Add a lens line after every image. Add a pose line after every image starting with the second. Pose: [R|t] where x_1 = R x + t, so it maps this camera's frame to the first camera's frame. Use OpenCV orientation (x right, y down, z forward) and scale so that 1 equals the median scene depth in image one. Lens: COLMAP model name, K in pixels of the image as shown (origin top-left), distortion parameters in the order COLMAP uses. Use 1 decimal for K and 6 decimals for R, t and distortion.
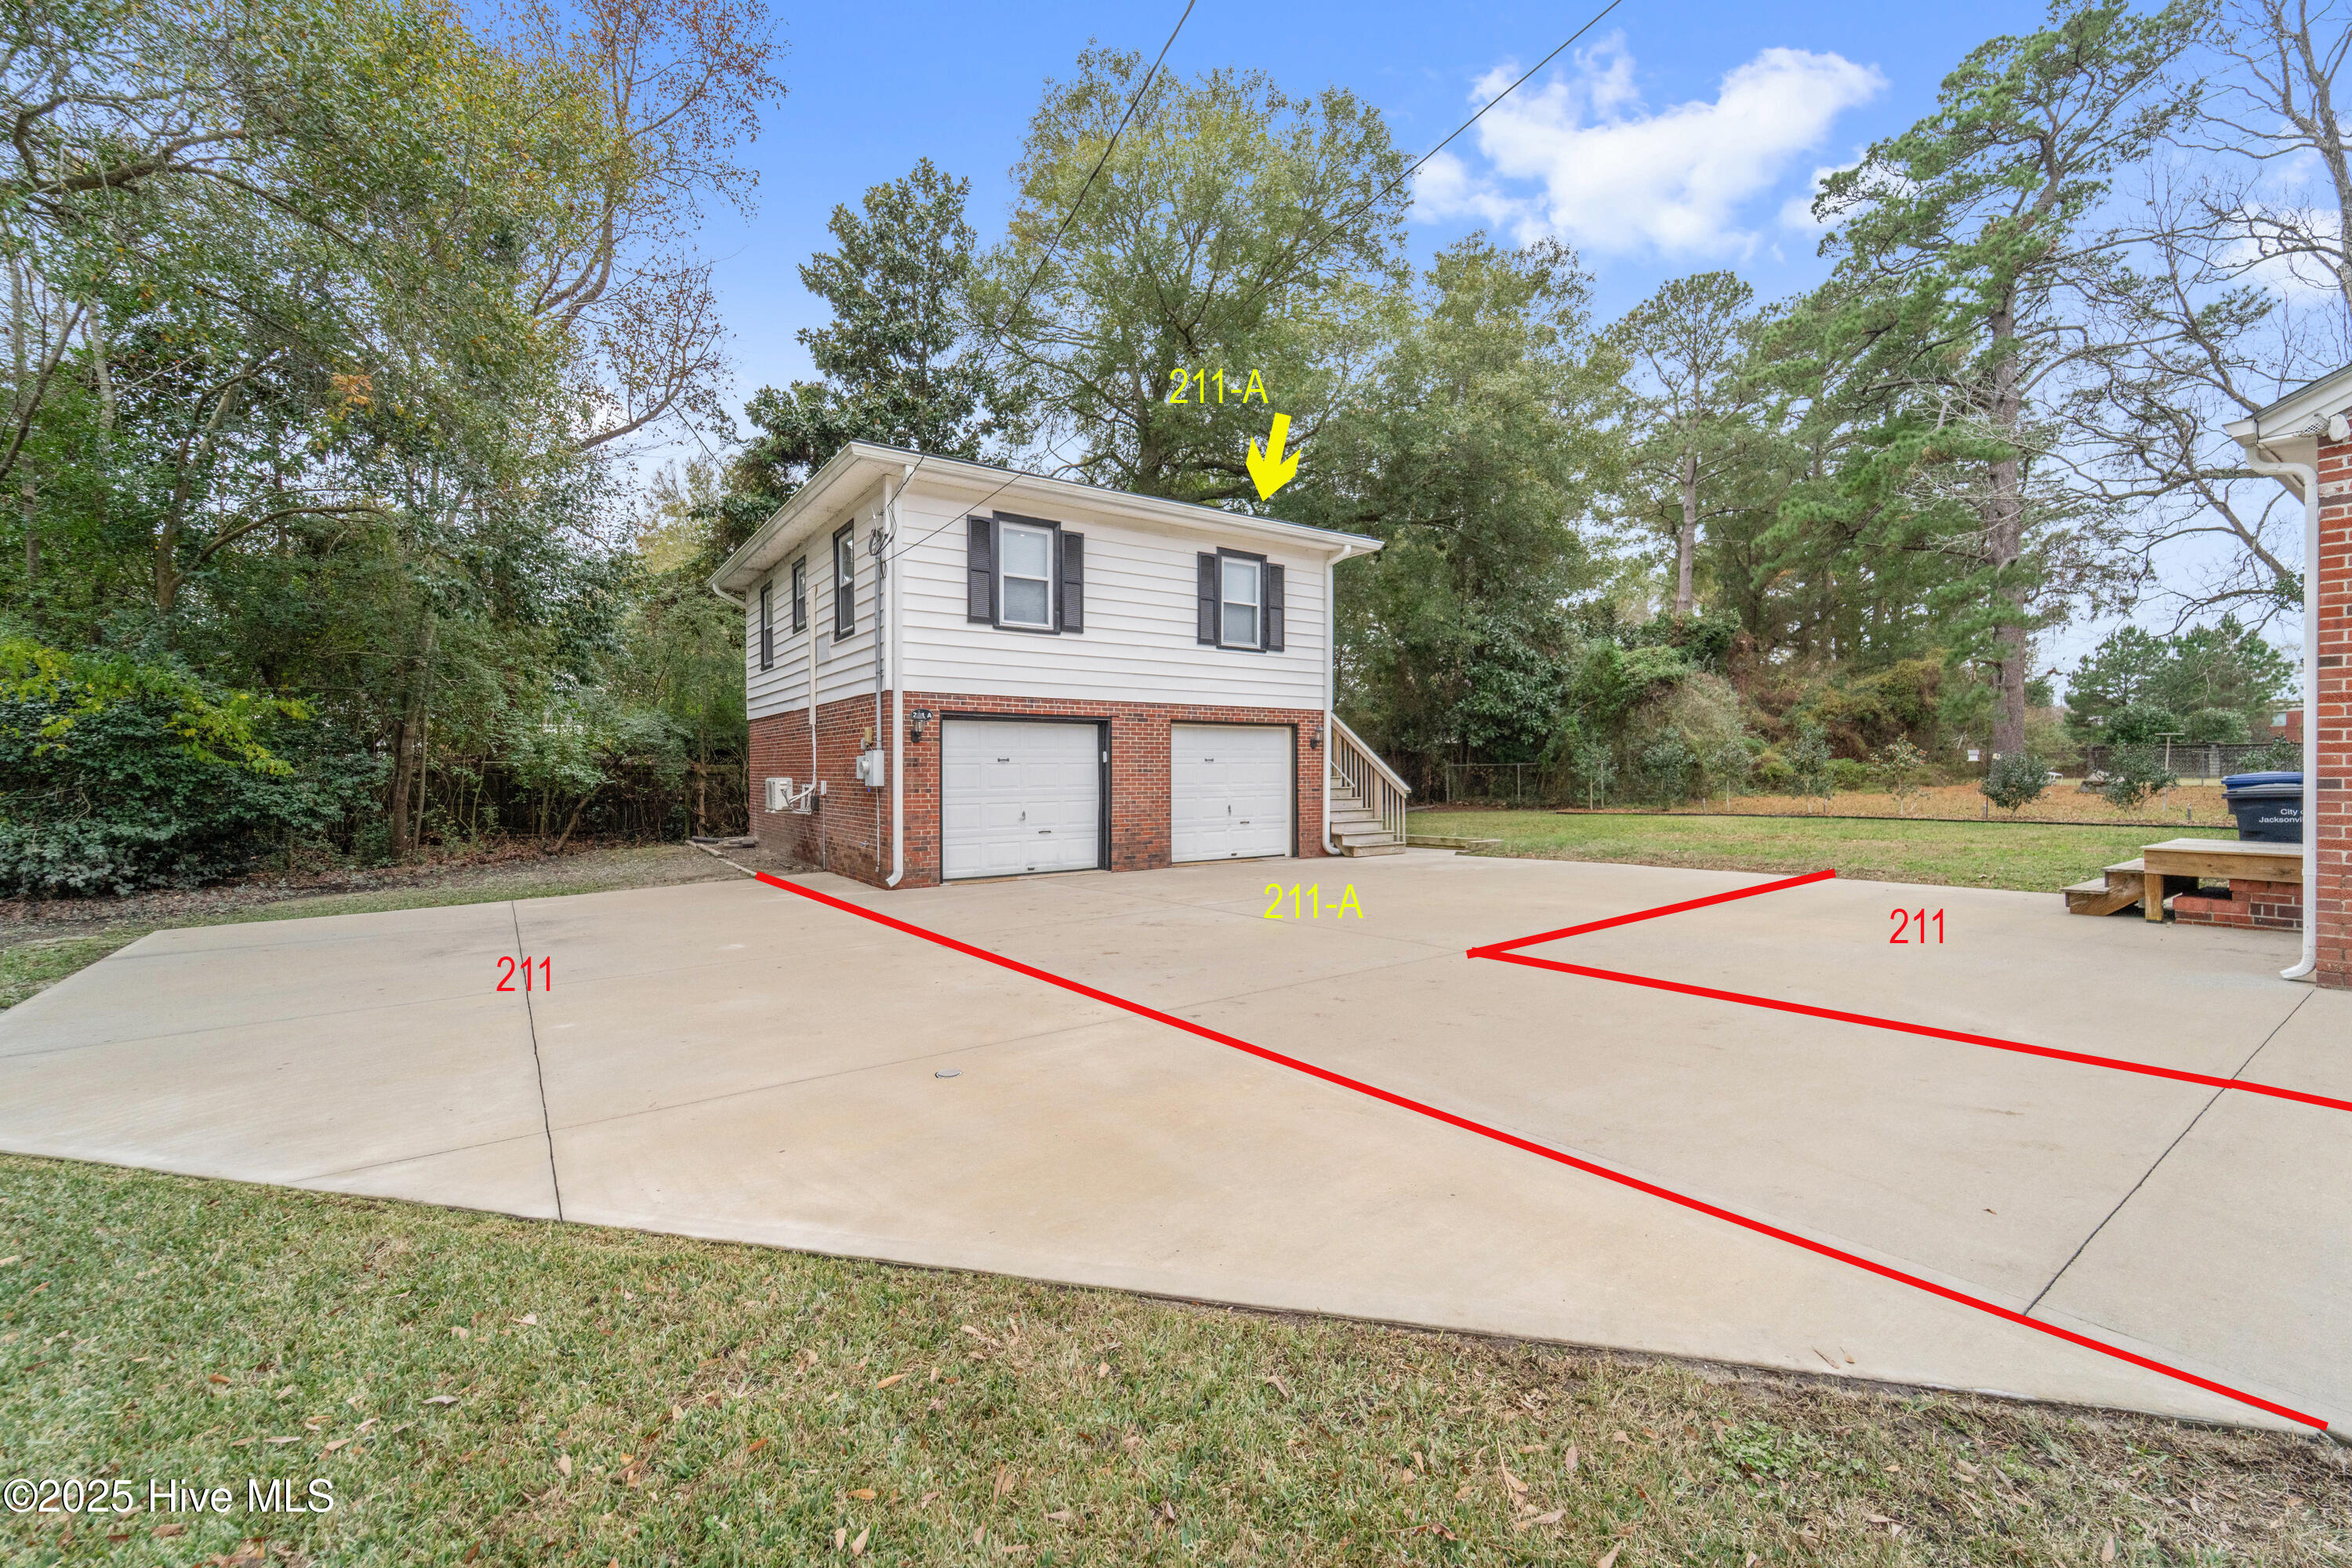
lens RADIAL K [[953.3, 0, 1179.5], [0, 953.3, 772.5], [0, 0, 1]] dist [0.000041, -0.000558]
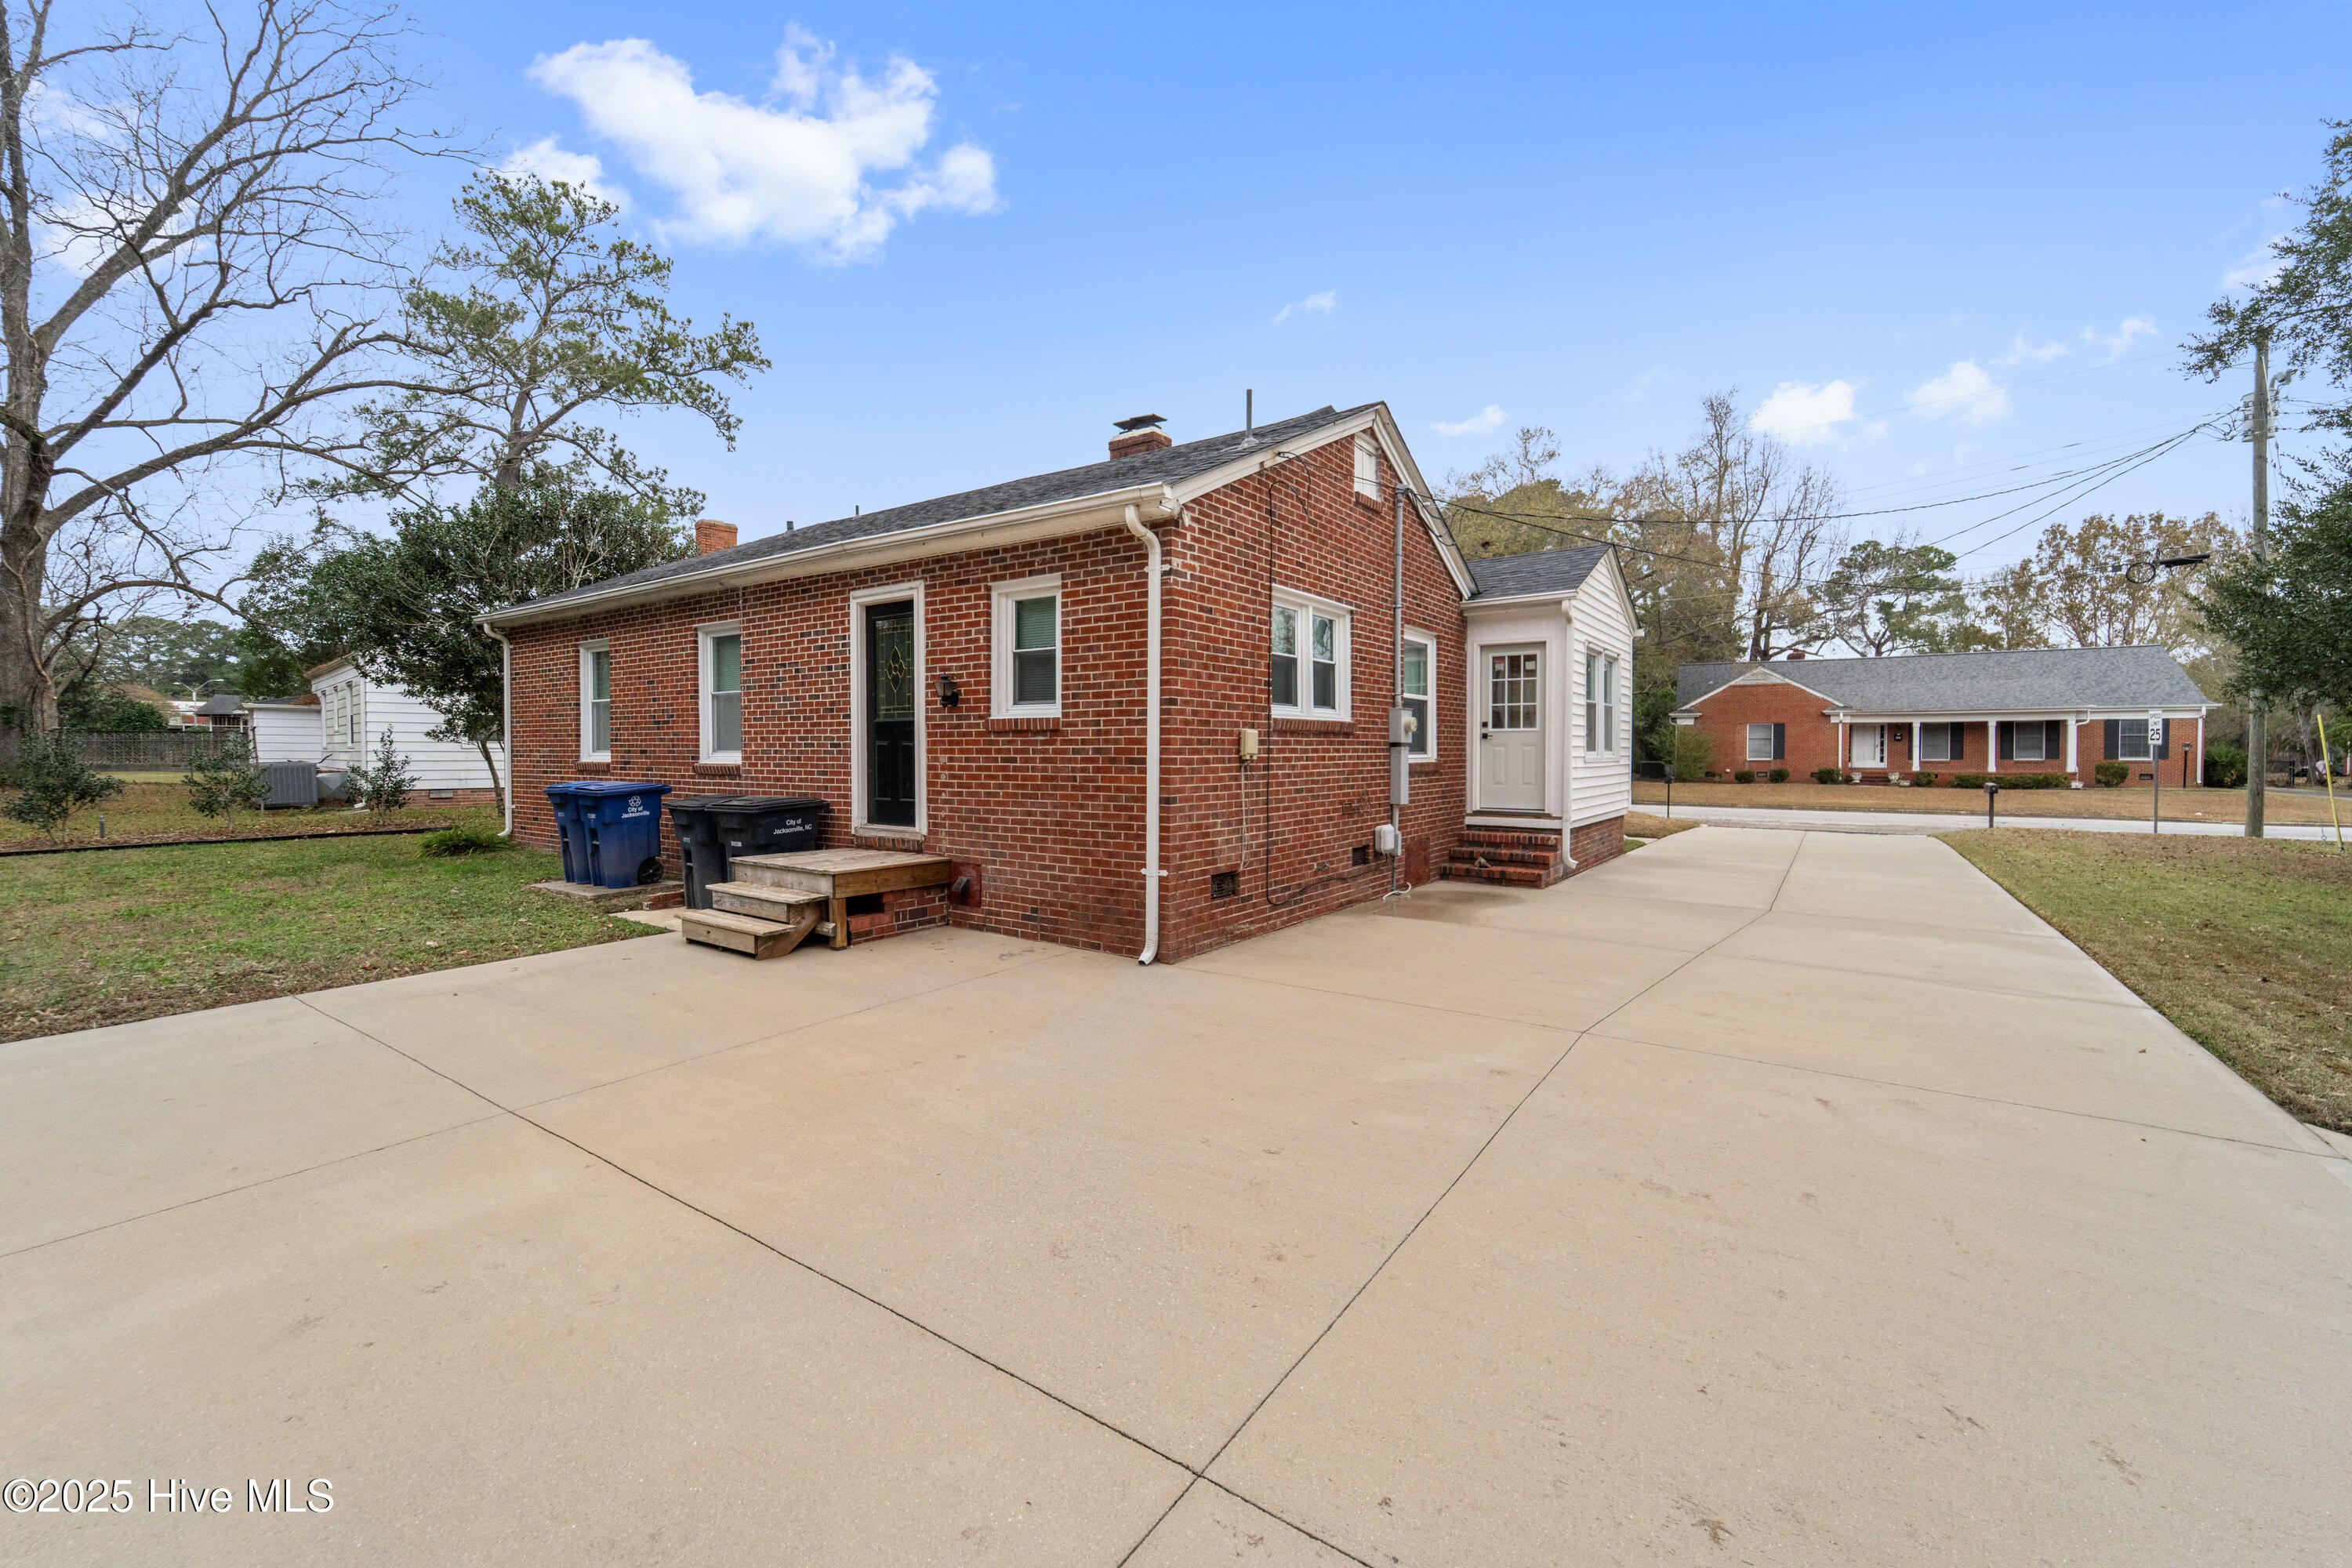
lens RADIAL K [[953.3, 0, 1179.5], [0, 953.3, 772.5], [0, 0, 1]] dist [0.000041, -0.000558]
pose [[-0.349289, -0.018865, 0.936825, 0.012244], [0.004177, 0.999756, 0.021689, -0.018620], [-0.937006, 0.011489, -0.349125, 0.511697]]
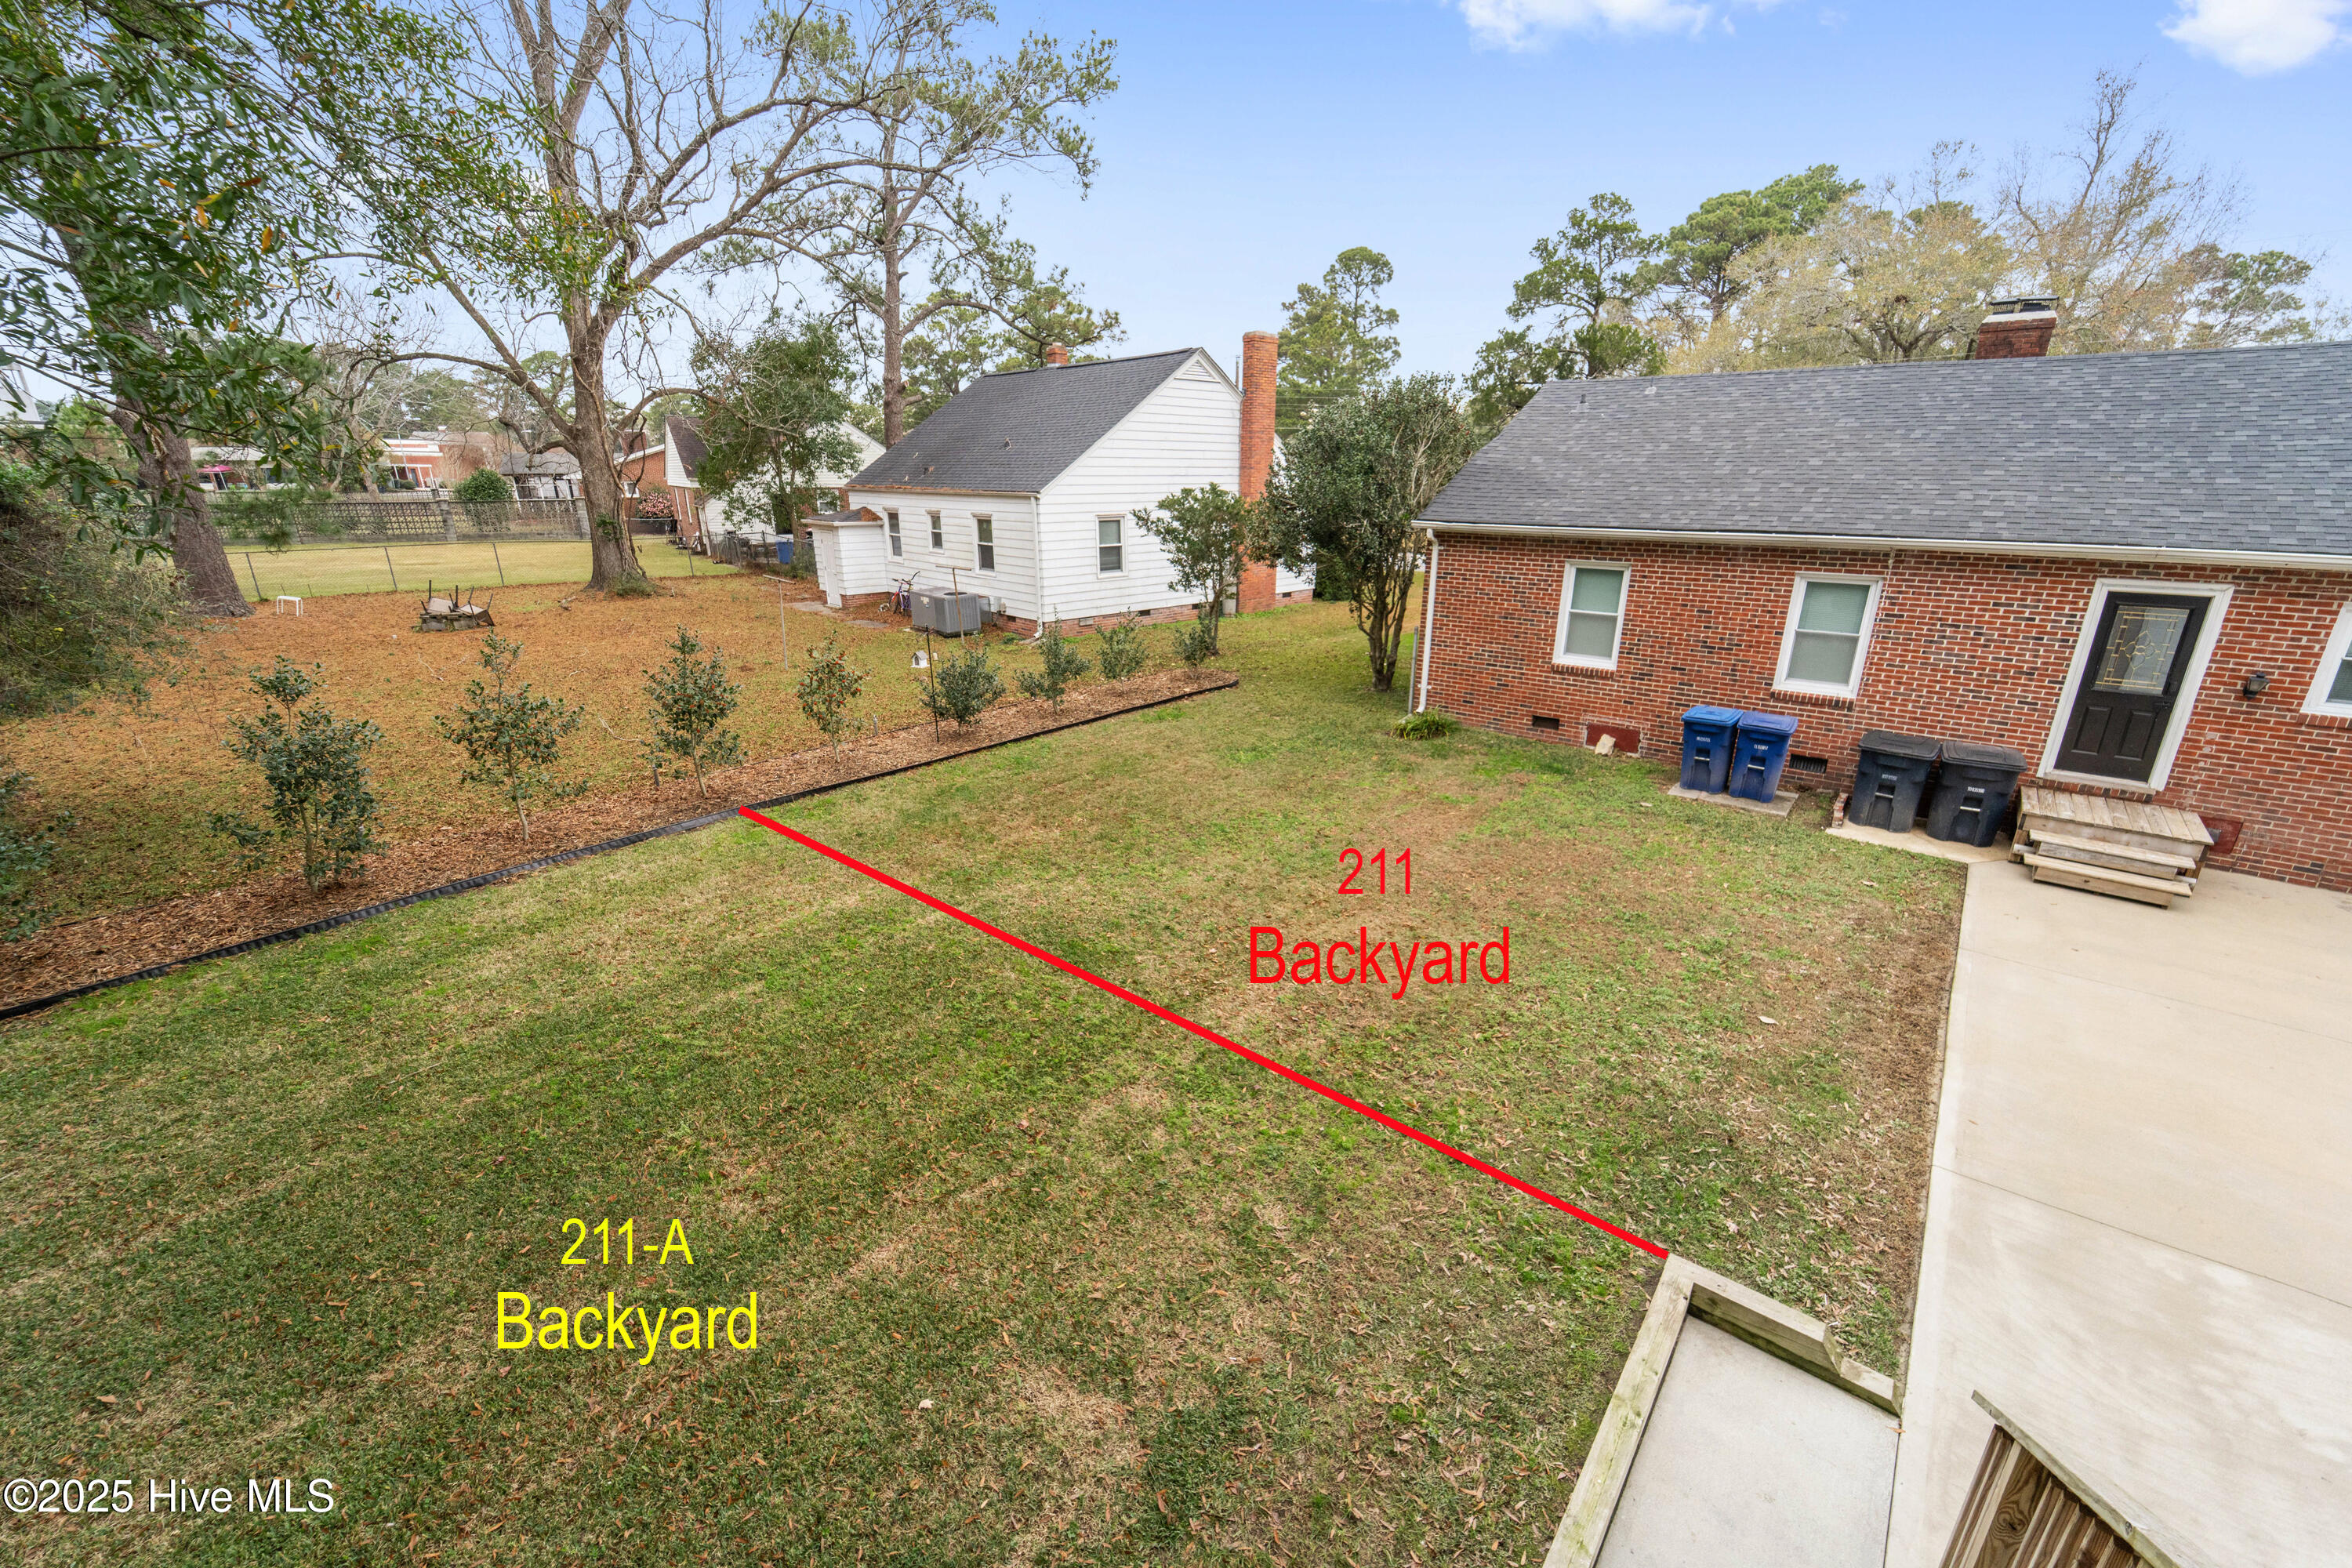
lens RADIAL K [[941.6, 0, 1178.5], [0, 941.6, 790.9], [0, 0, 1]] dist [0.004130, -0.002936]
pose [[-0.280690, -0.308747, 0.908784, 0.156861], [0.004302, 0.946435, 0.322867, -0.192825], [-0.959789, 0.094535, -0.264326, 1.311763]]
